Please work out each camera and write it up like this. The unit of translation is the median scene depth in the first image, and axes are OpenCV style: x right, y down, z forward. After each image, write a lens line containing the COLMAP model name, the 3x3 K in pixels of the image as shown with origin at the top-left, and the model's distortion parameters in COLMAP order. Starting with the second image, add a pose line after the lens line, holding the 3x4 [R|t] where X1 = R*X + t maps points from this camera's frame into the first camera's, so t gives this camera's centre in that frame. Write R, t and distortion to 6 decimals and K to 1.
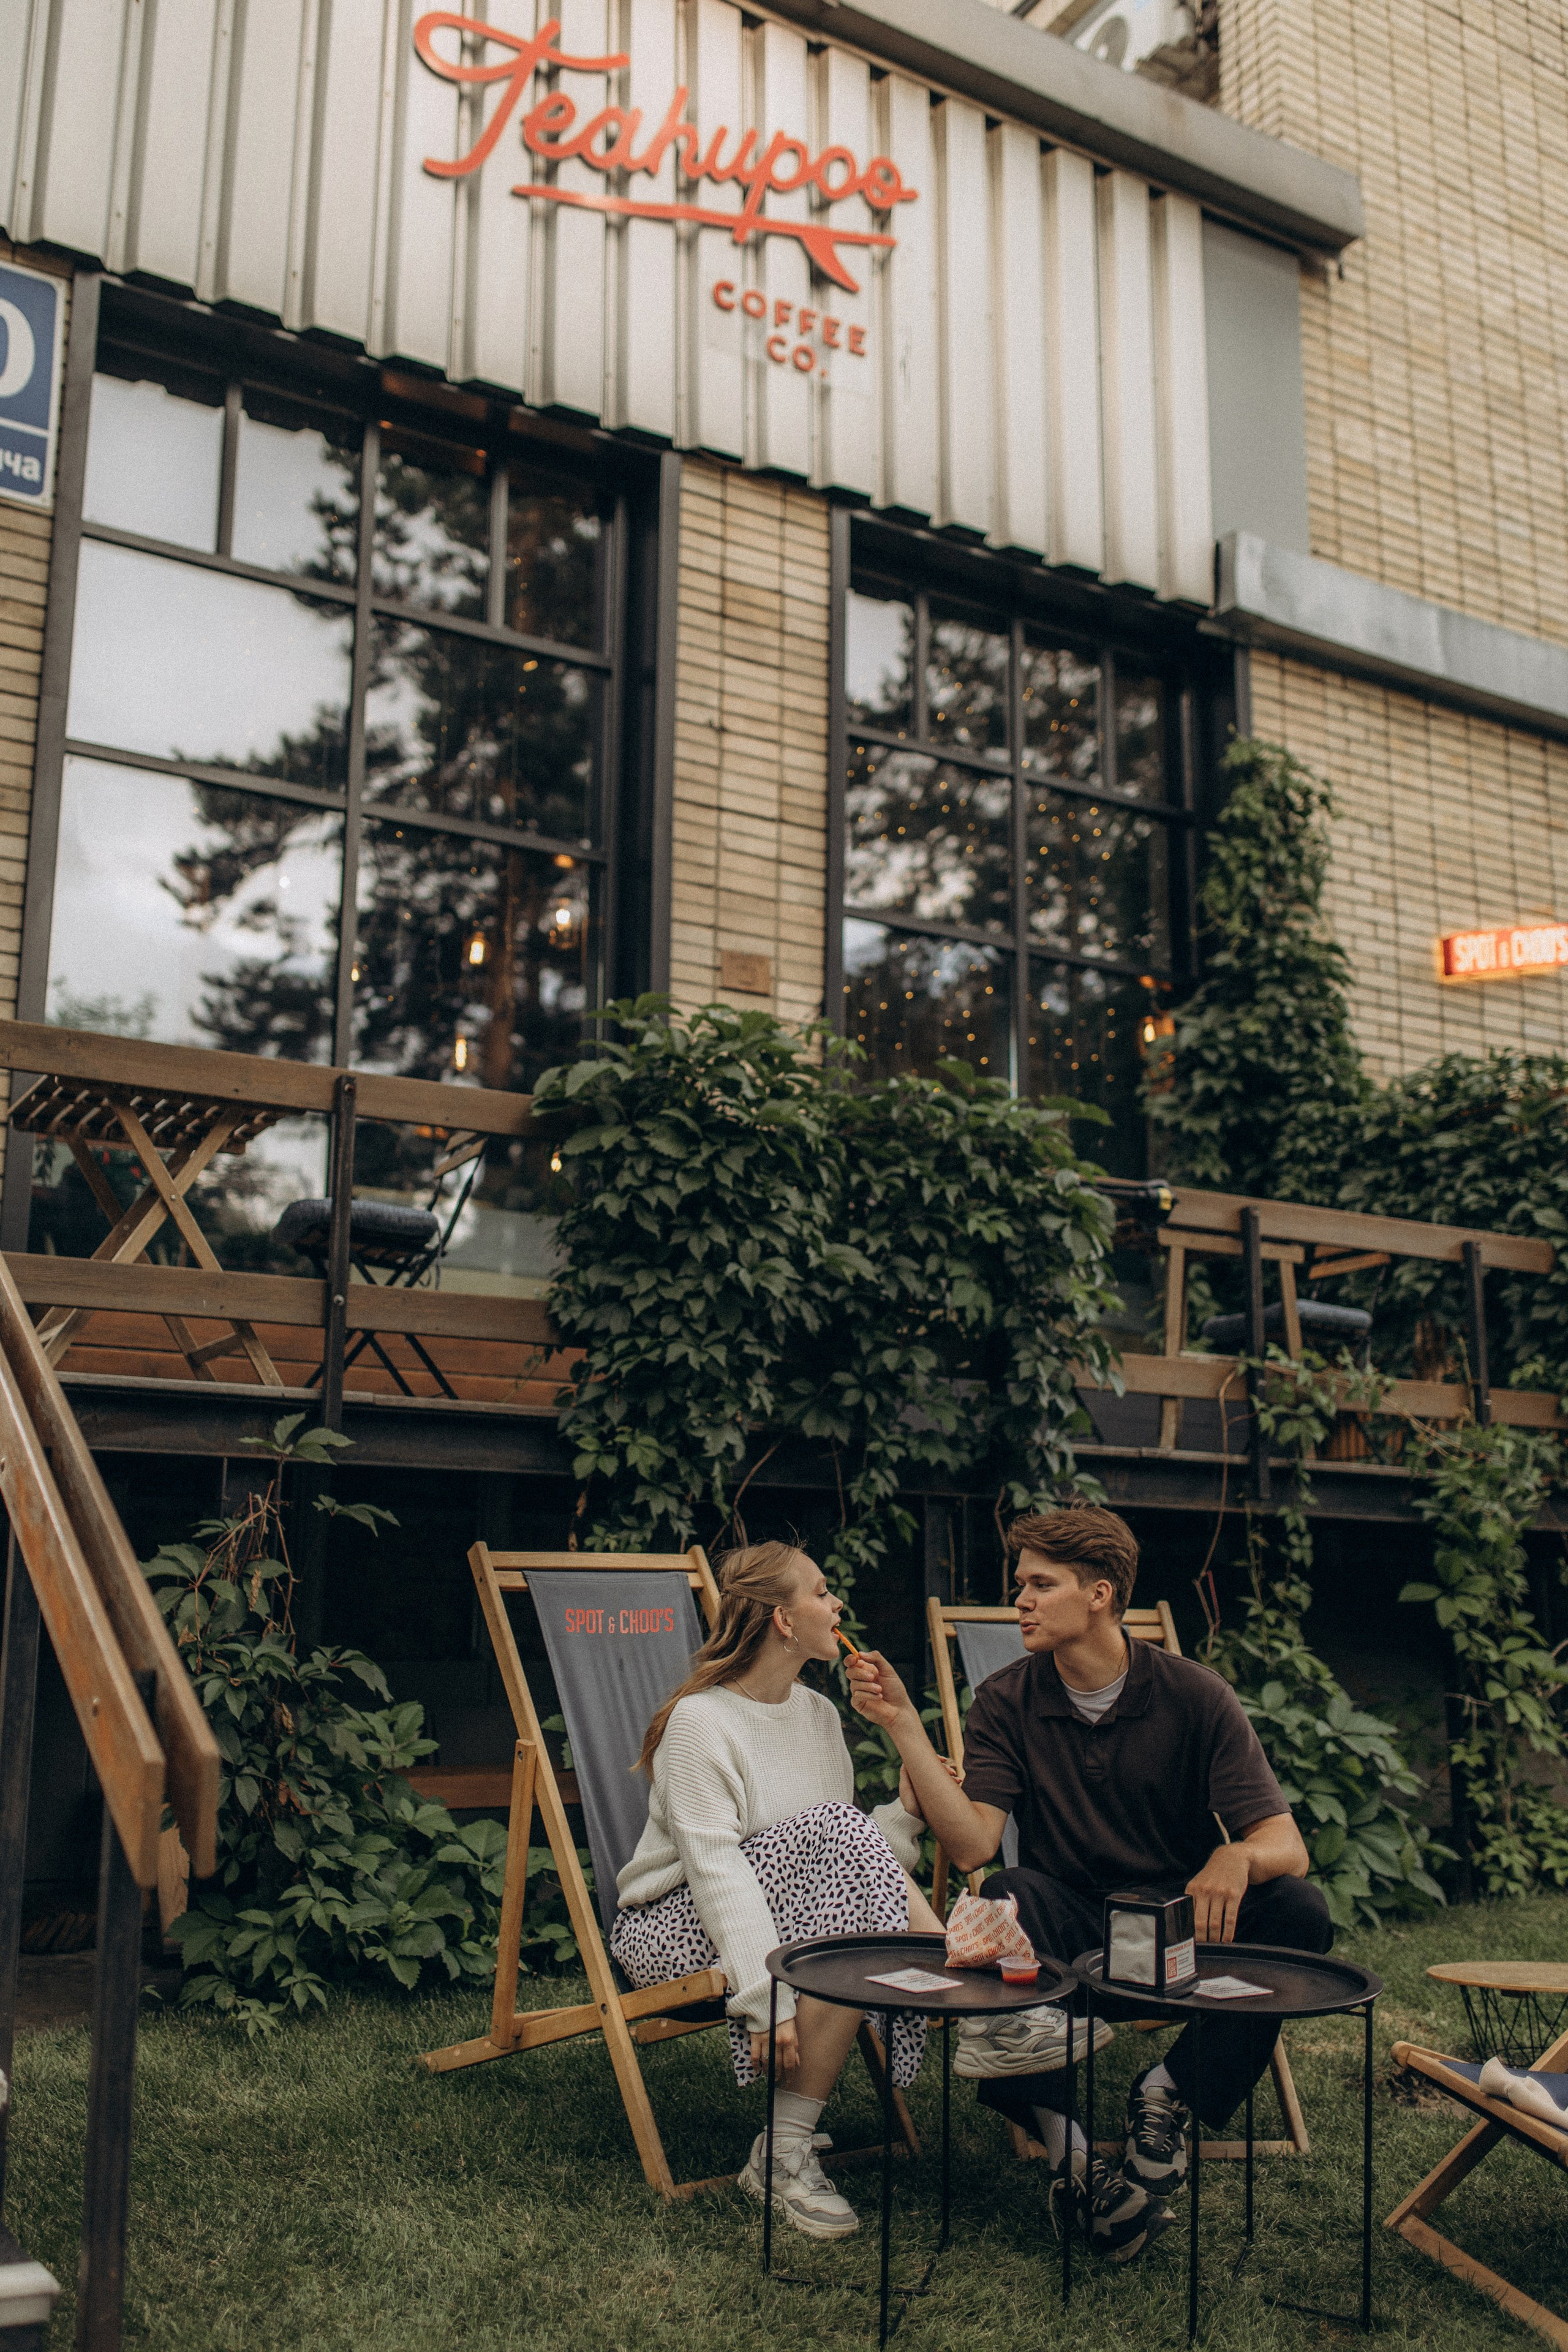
lens RADIAL K [[2440.7, 0, 830.0], [0, 2440.7, 1146.6], [0, 0, 1]] dist [0.076467, -0.171502]
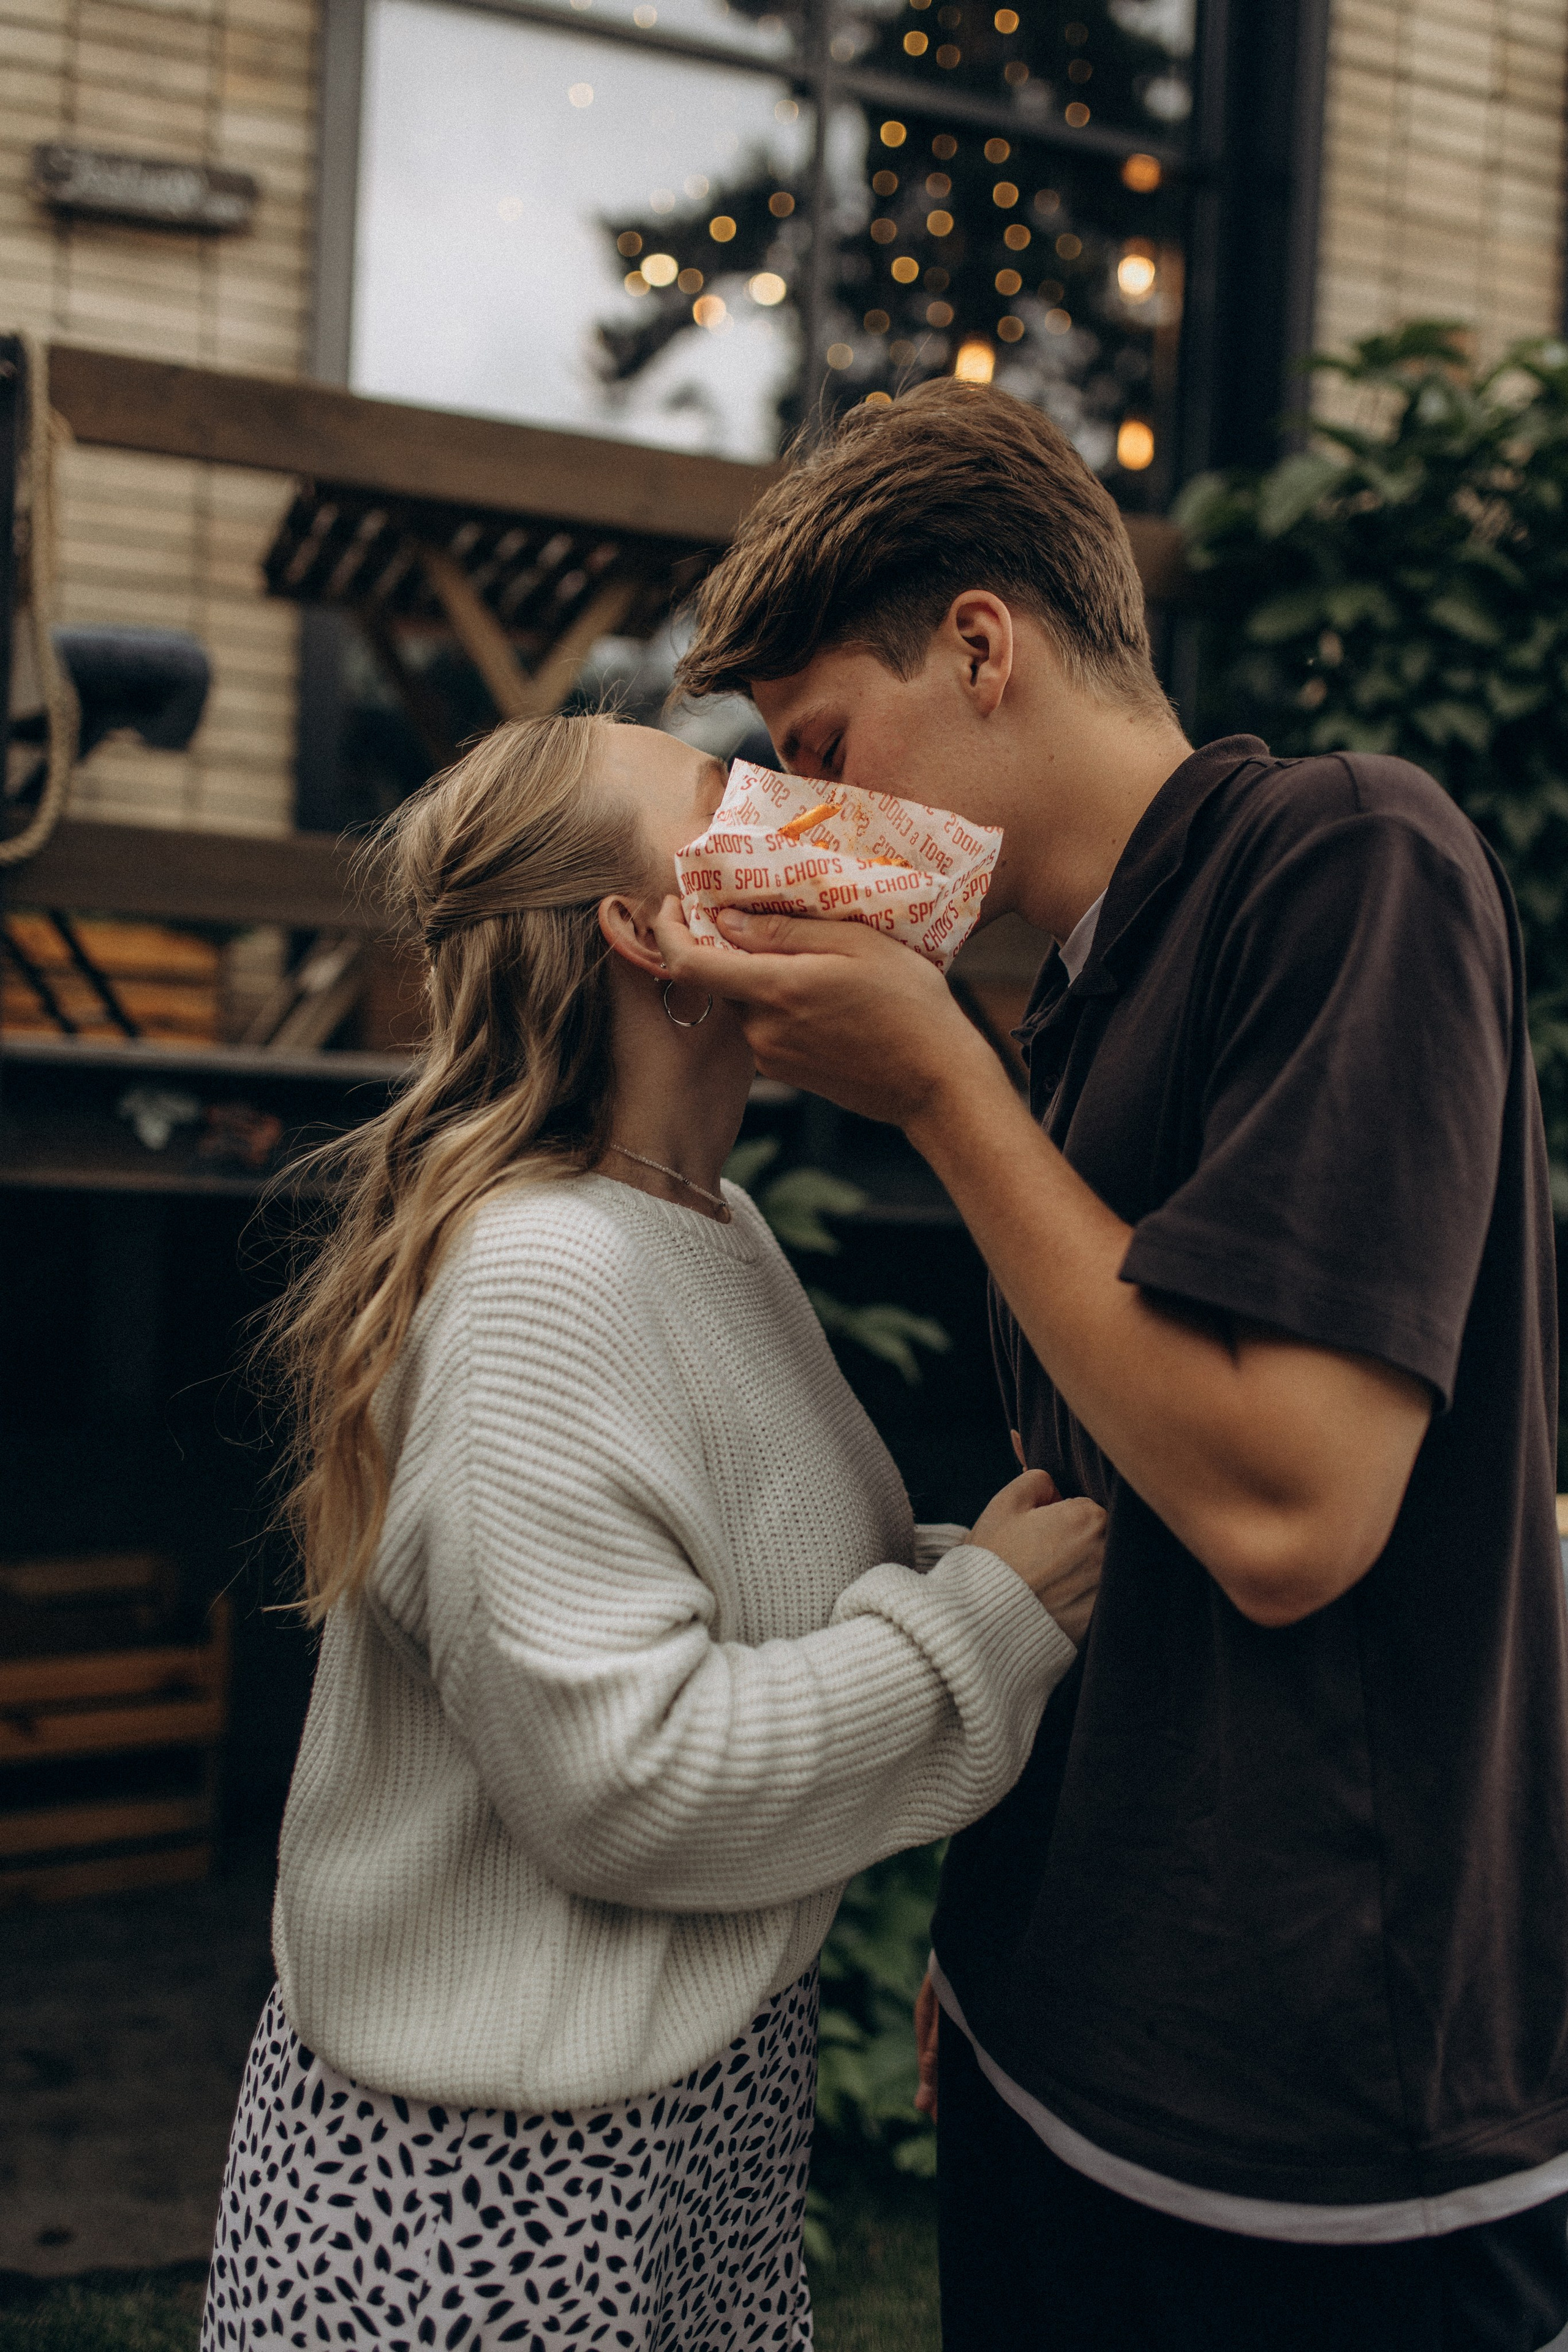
lens RADIAL K [[2440.7, 0, 830.0], [0, 2440.7, 1146.6], [0, 0, 1]] dist [0.076467, -0.171502]
pose [[0.985733, 0.031356, -0.165370, -0.077260], [0.001555, 0.980756, 0.195229, 0.005056], [0.168309, -0.192701, 0.966715, 0.327008]]
